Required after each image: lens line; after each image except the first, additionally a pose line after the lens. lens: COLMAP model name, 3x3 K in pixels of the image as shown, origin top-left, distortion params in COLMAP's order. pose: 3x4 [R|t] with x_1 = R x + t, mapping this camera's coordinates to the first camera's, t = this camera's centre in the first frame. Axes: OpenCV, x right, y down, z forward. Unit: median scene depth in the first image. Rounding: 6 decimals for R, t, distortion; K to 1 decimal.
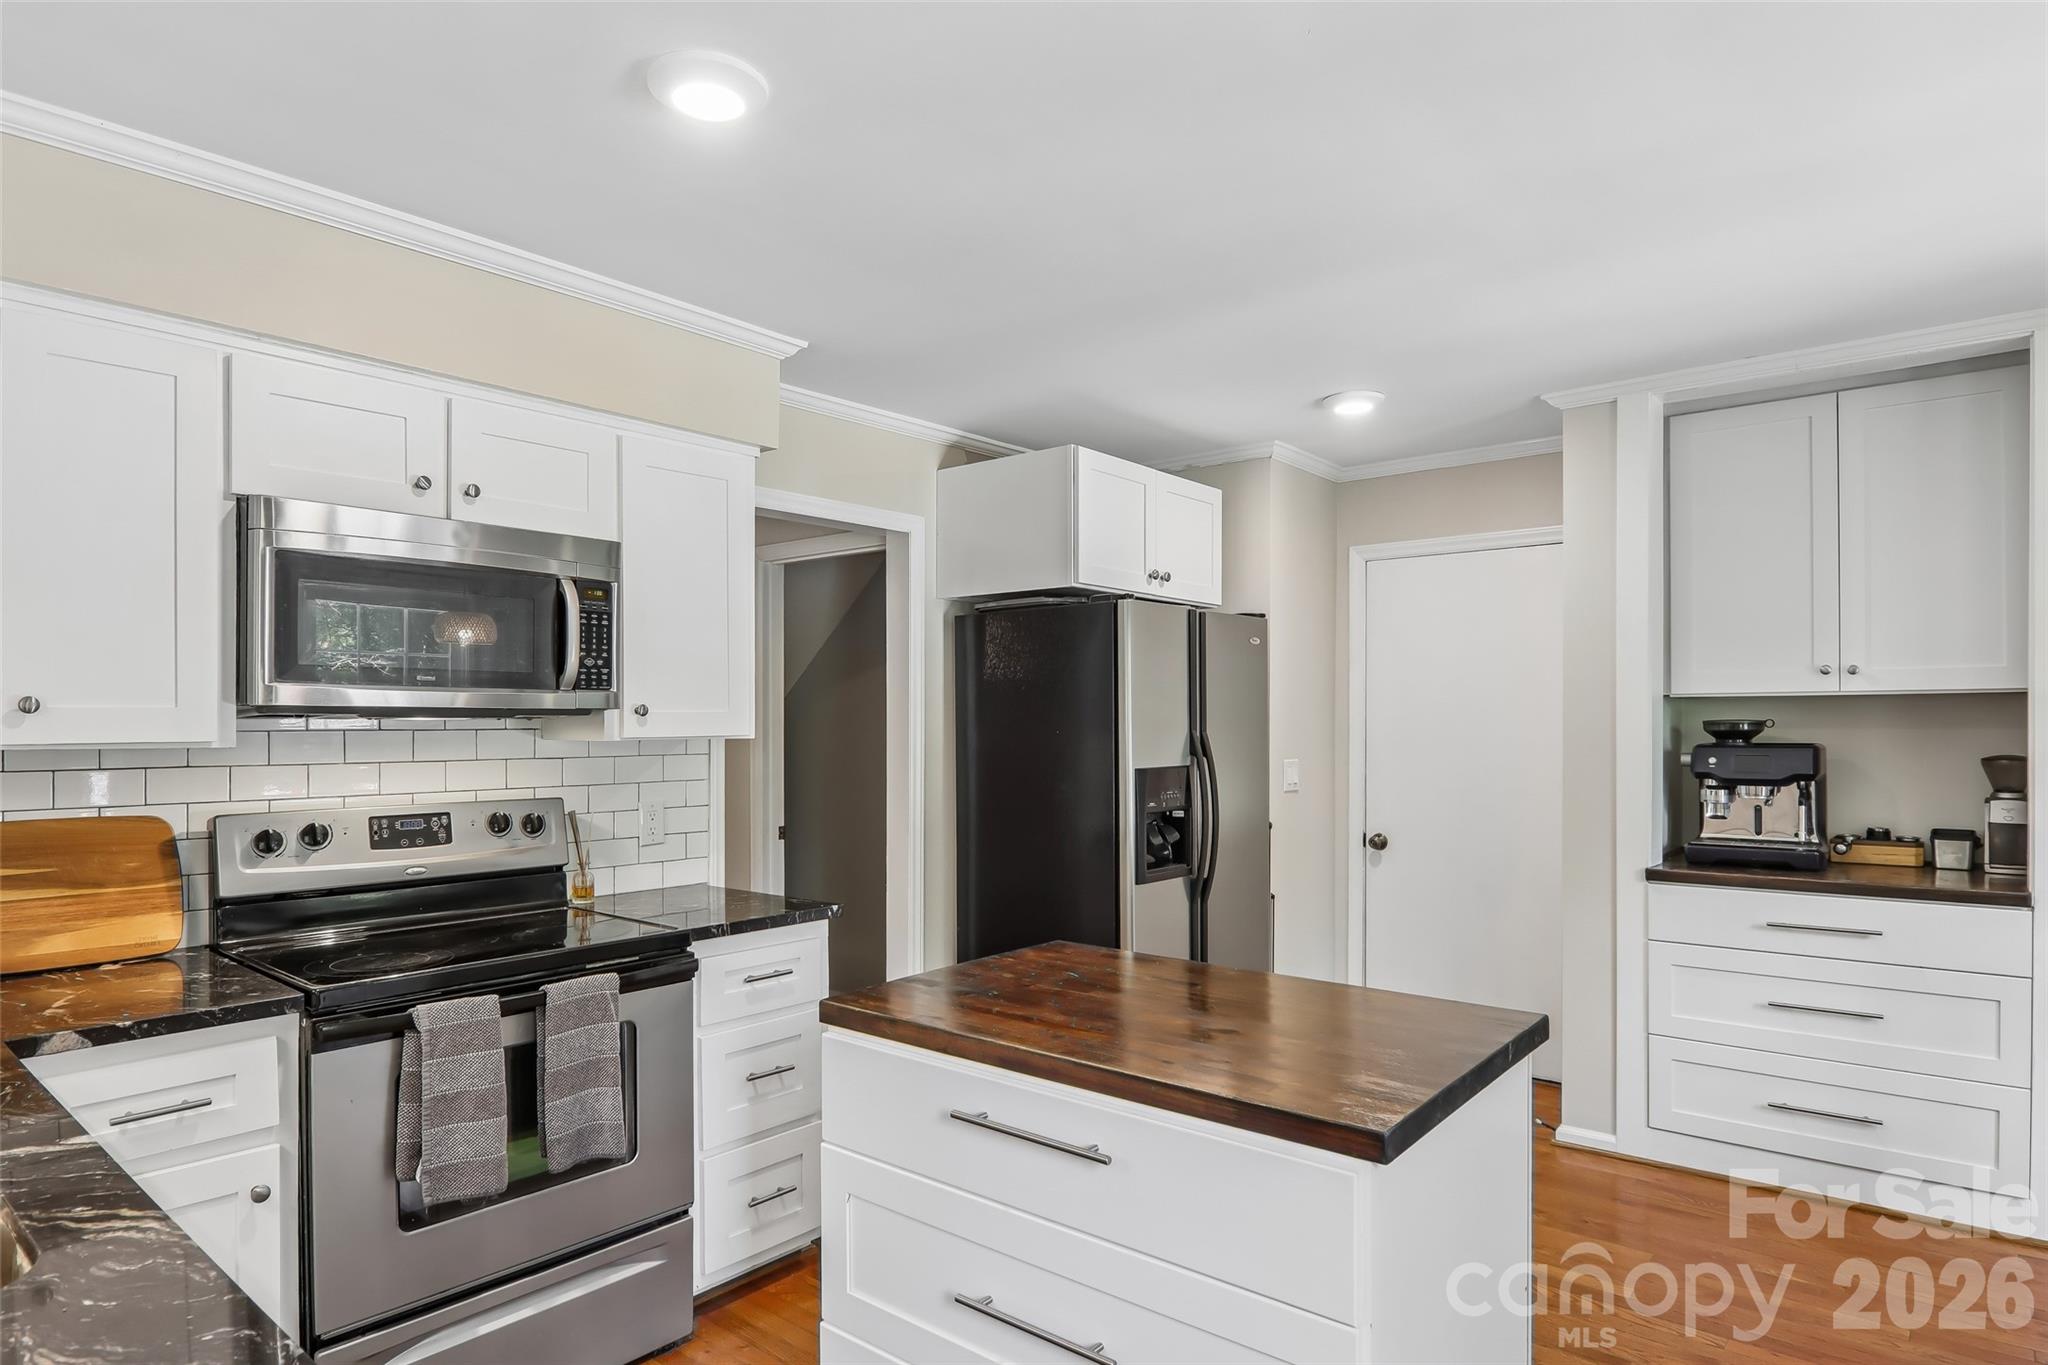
lens RADIAL K [[1148.1, 0, 1028.9], [0, 1148.1, 723.2], [0, 0, 1]] dist [-0.006667, -0.012029]
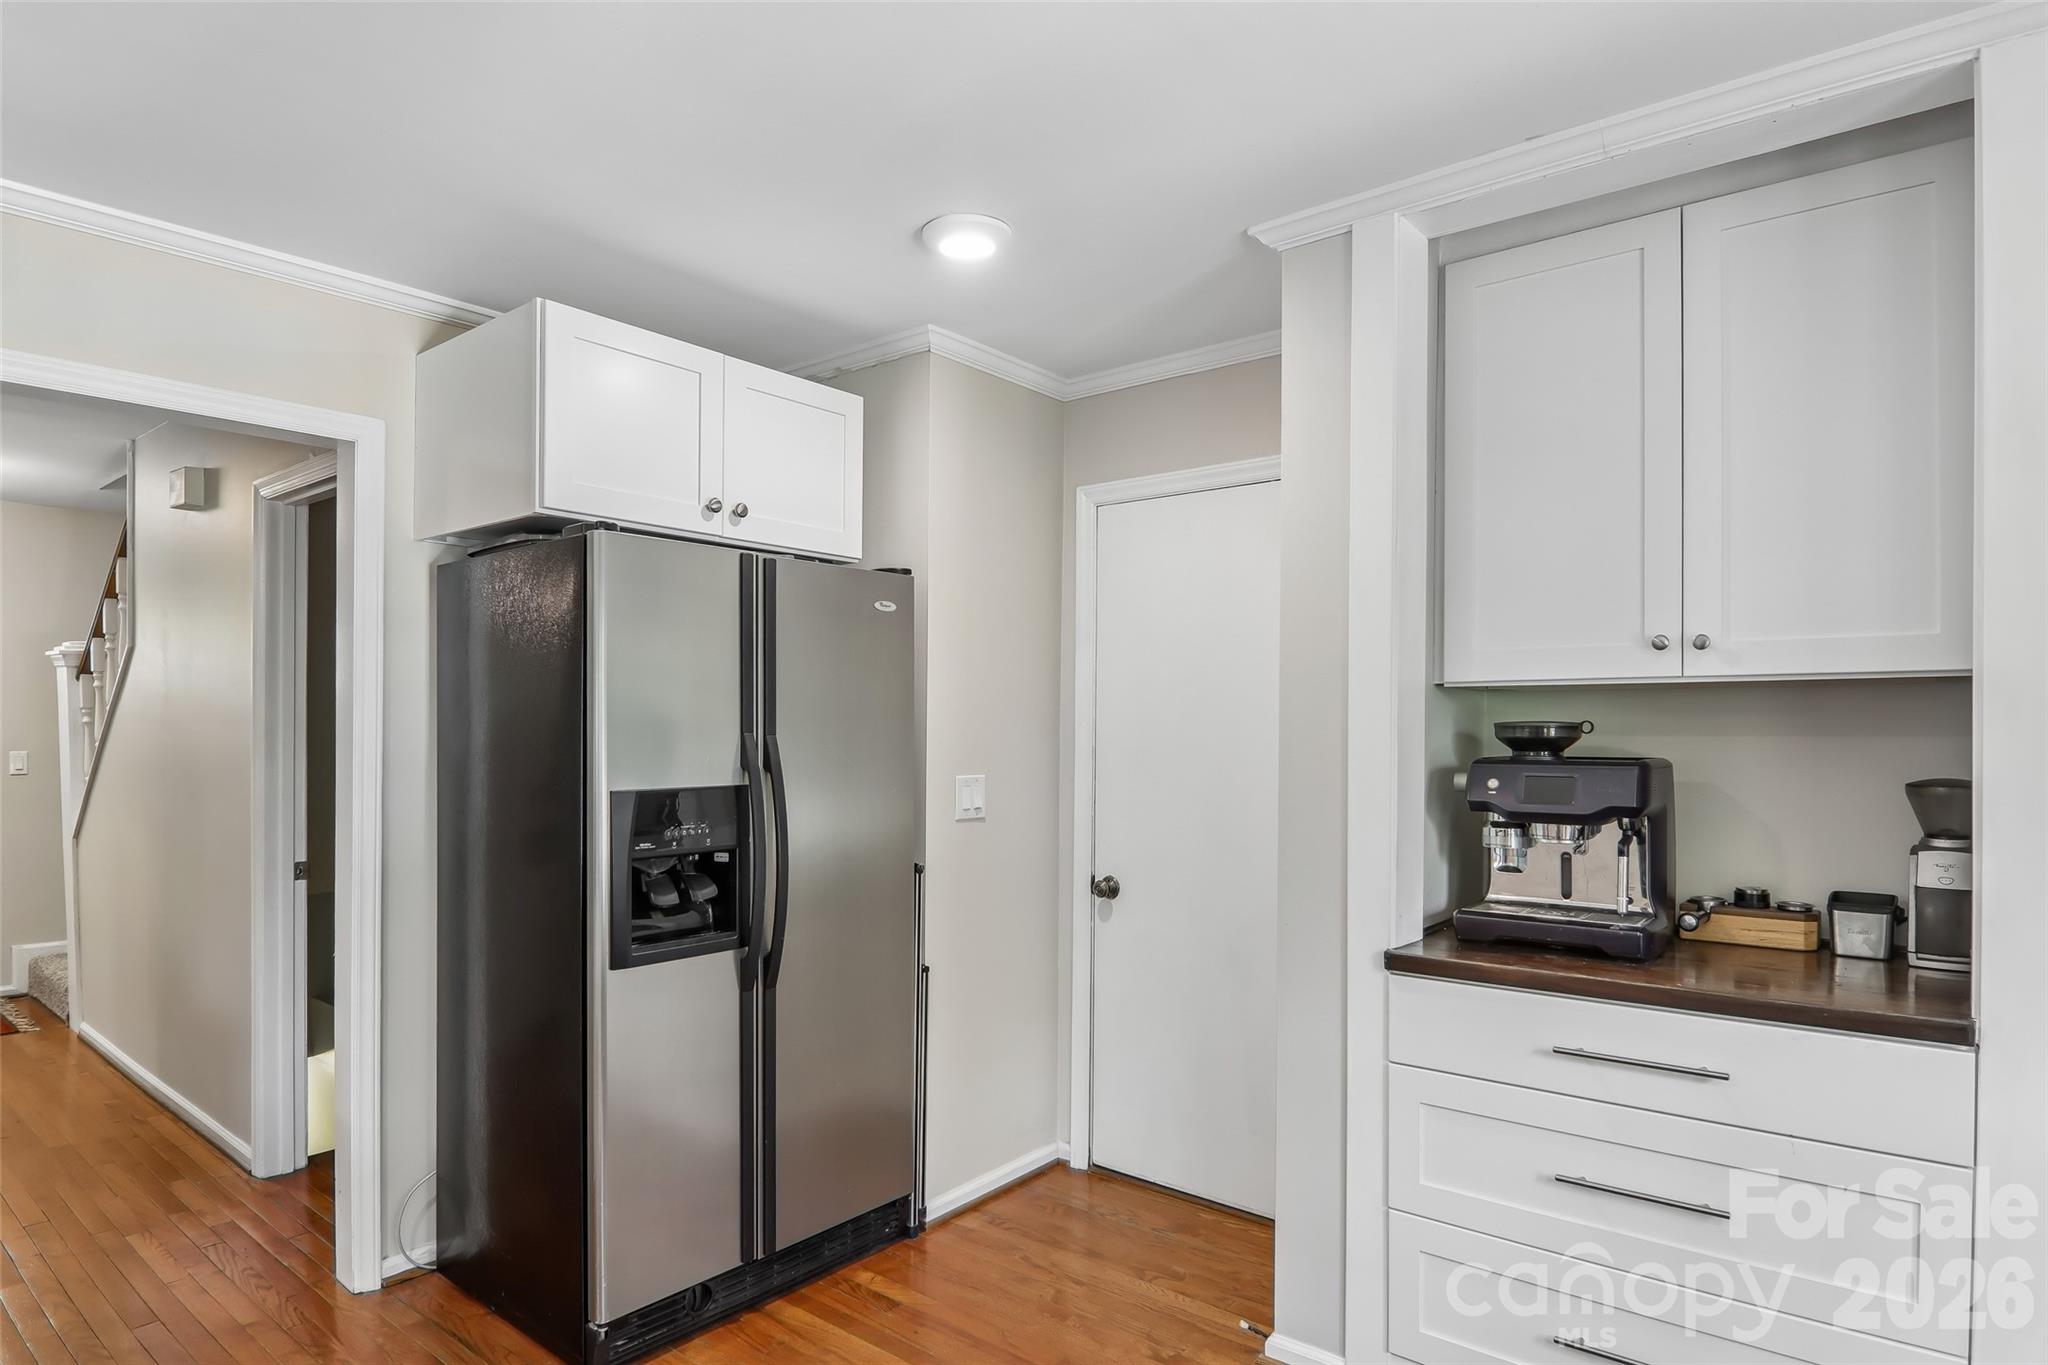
lens RADIAL K [[1148.1, 0, 1033.3], [0, 1148.1, 728.9], [0, 0, 1]] dist [-0.006667, -0.012029]
pose [[0.999926, 0.006114, 0.010502, 0.344428], [-0.006097, 0.999980, -0.001674, 0.004595], [-0.010512, 0.001610, 0.999943, 0.369103]]
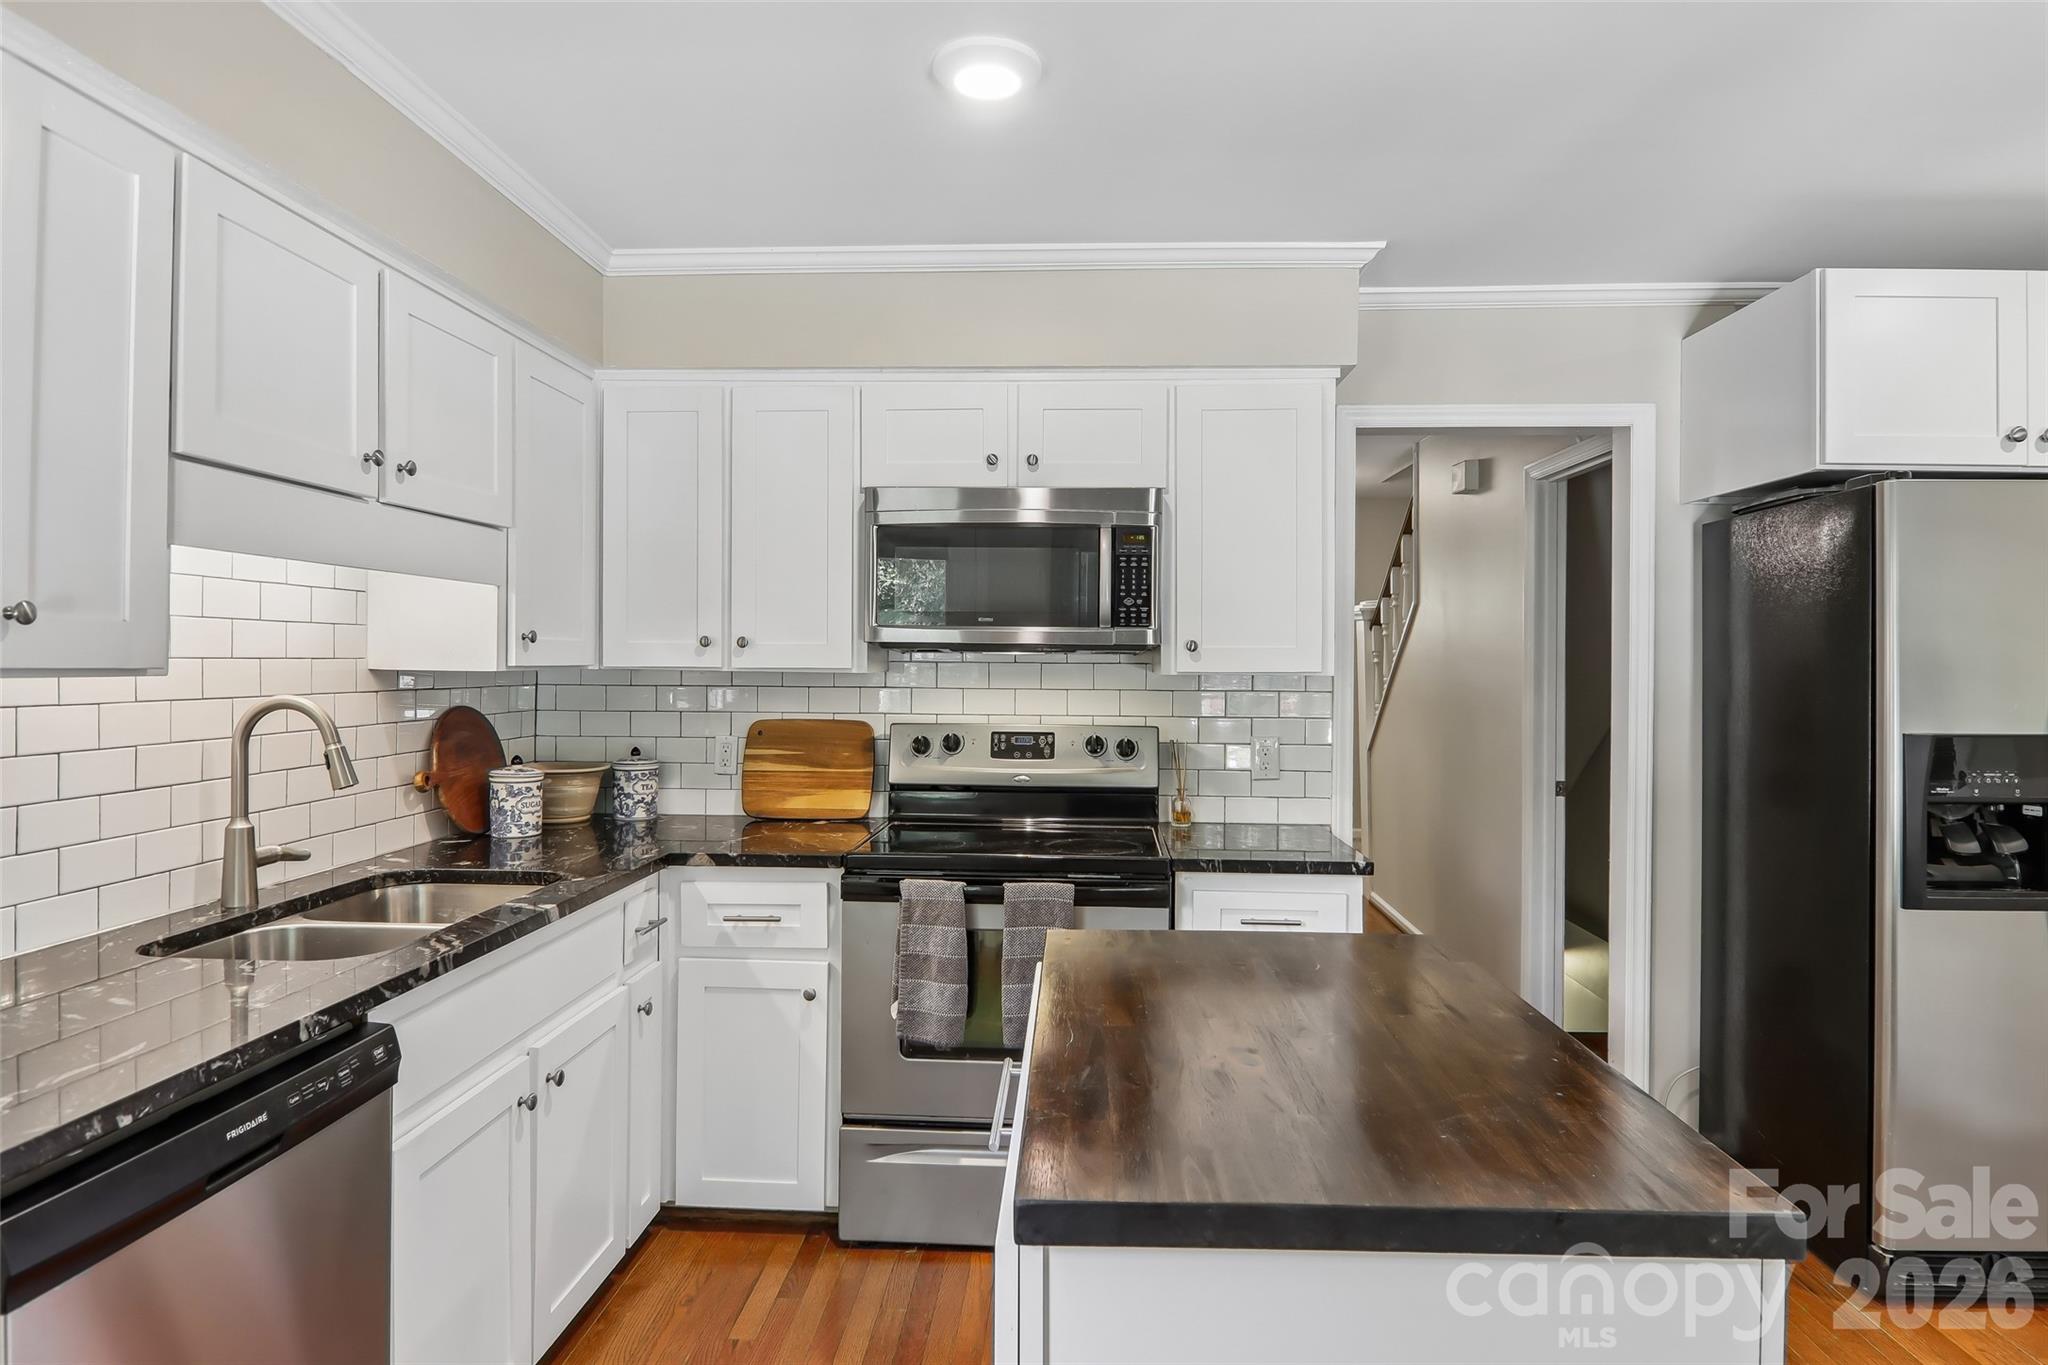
lens RADIAL K [[1148.1, 0, 1024.2], [0, 1148.1, 659.1], [0, 0, 1]] dist [-0.006667, -0.012029]
pose [[0.596742, 0.005540, -0.802414, 0.336340], [-0.009973, 0.999950, -0.000513, 0.002232], [0.802371, 0.008308, 0.596768, 0.210602]]
